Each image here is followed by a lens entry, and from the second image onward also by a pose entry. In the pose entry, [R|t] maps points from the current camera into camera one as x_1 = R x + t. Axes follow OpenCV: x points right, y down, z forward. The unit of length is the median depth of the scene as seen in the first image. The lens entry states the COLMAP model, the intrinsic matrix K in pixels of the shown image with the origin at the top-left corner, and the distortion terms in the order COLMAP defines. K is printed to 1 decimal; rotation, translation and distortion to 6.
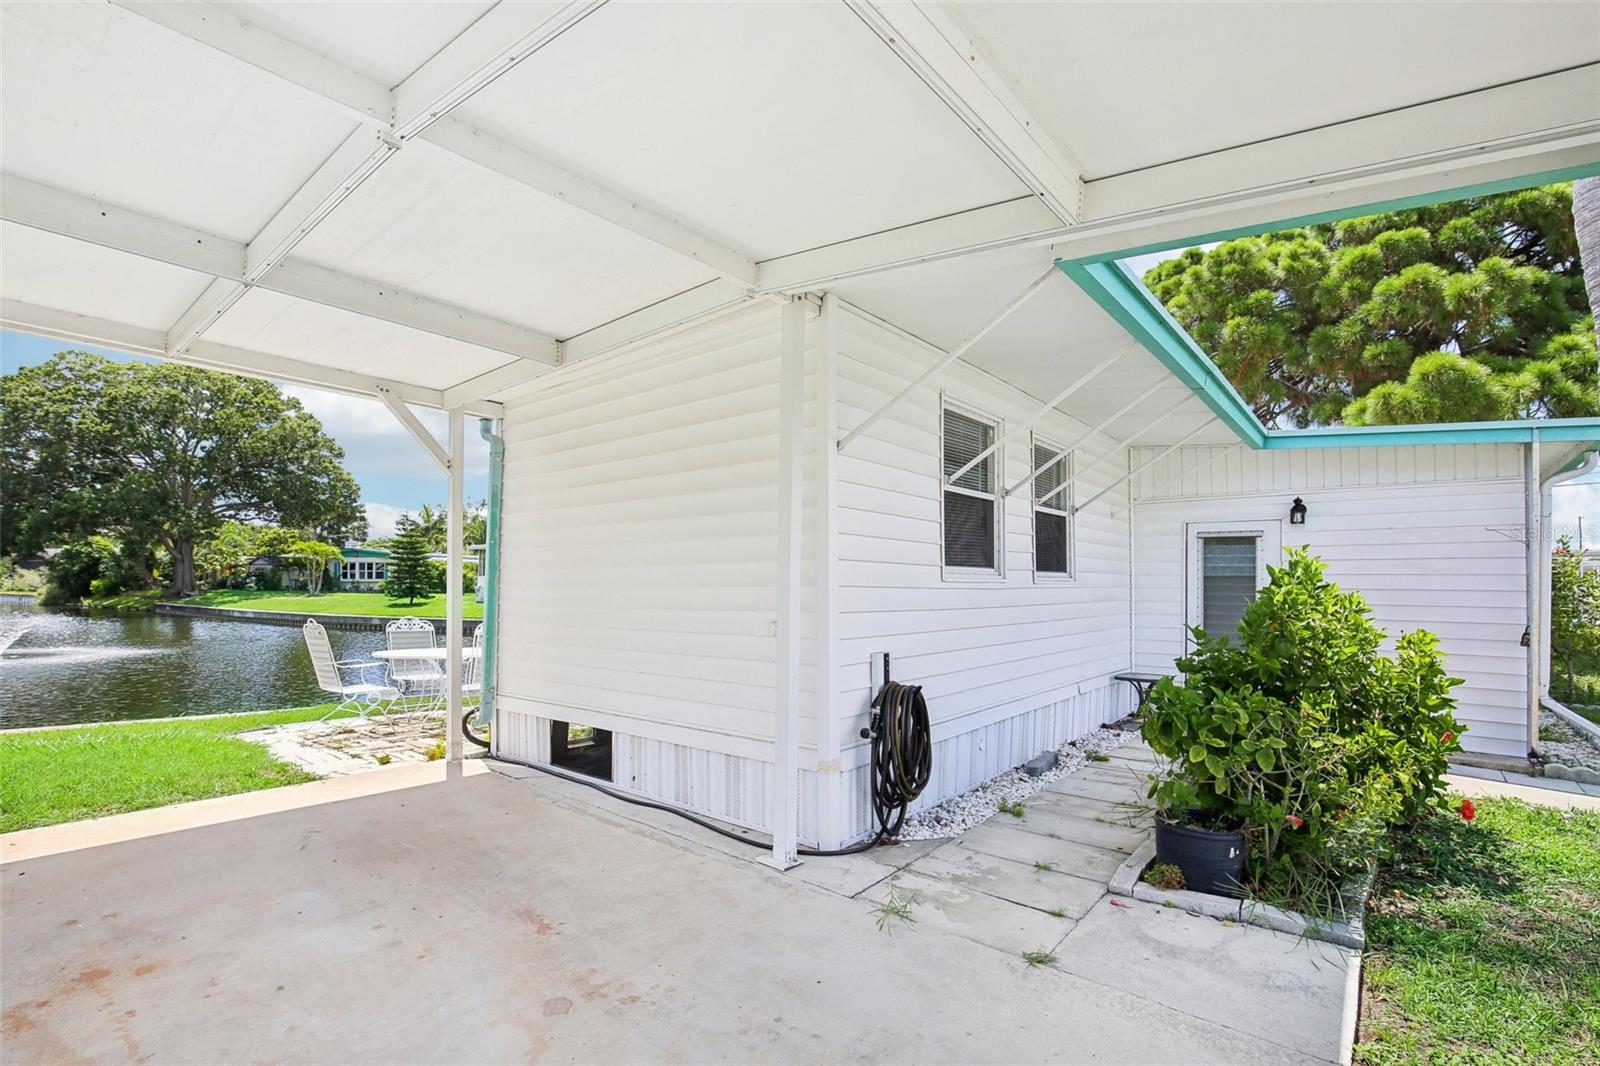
lens RADIAL K [[768.6, 0, 805.6], [0, 768.6, 567.5], [0, 0, 1]] dist [-0.022461, 0.000562]
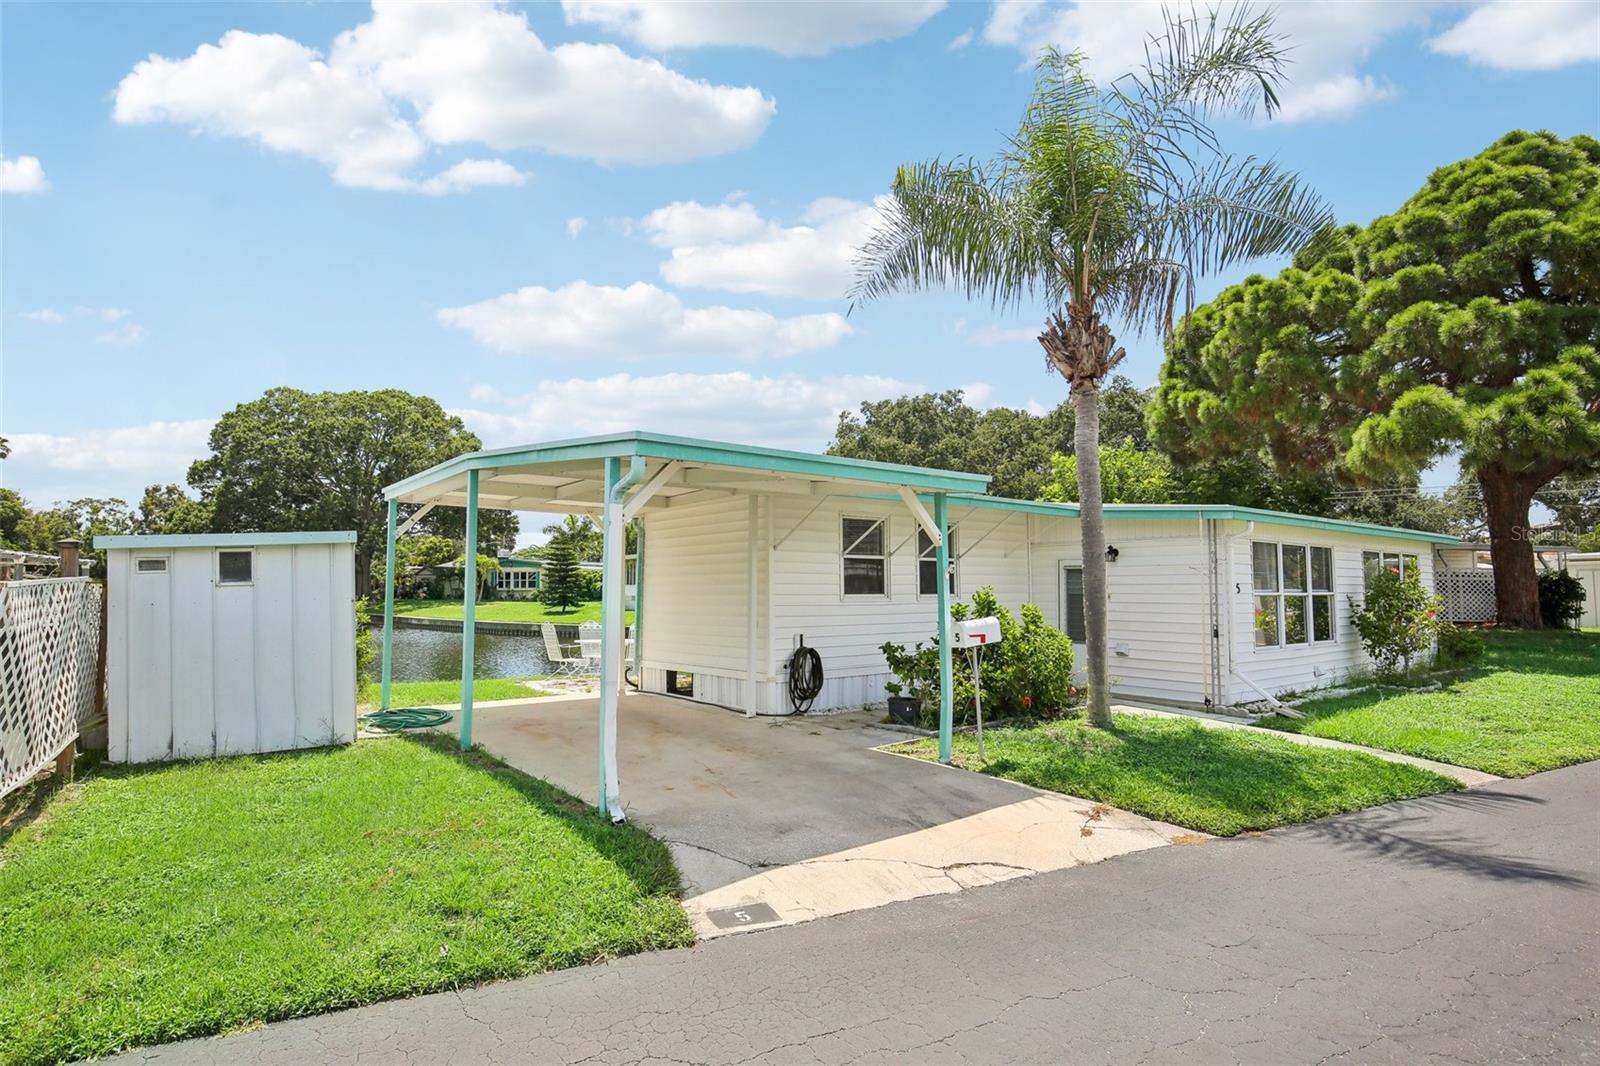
lens RADIAL K [[907.0, 0, 802.0], [0, 907.0, 537.7], [0, 0, 1]] dist [-0.001855, -0.000498]
pose [[0.978870, -0.019015, -0.203598, 0.164948], [0.012438, 0.999360, -0.033537, -0.021285], [0.204105, 0.030296, 0.978480, -0.411031]]
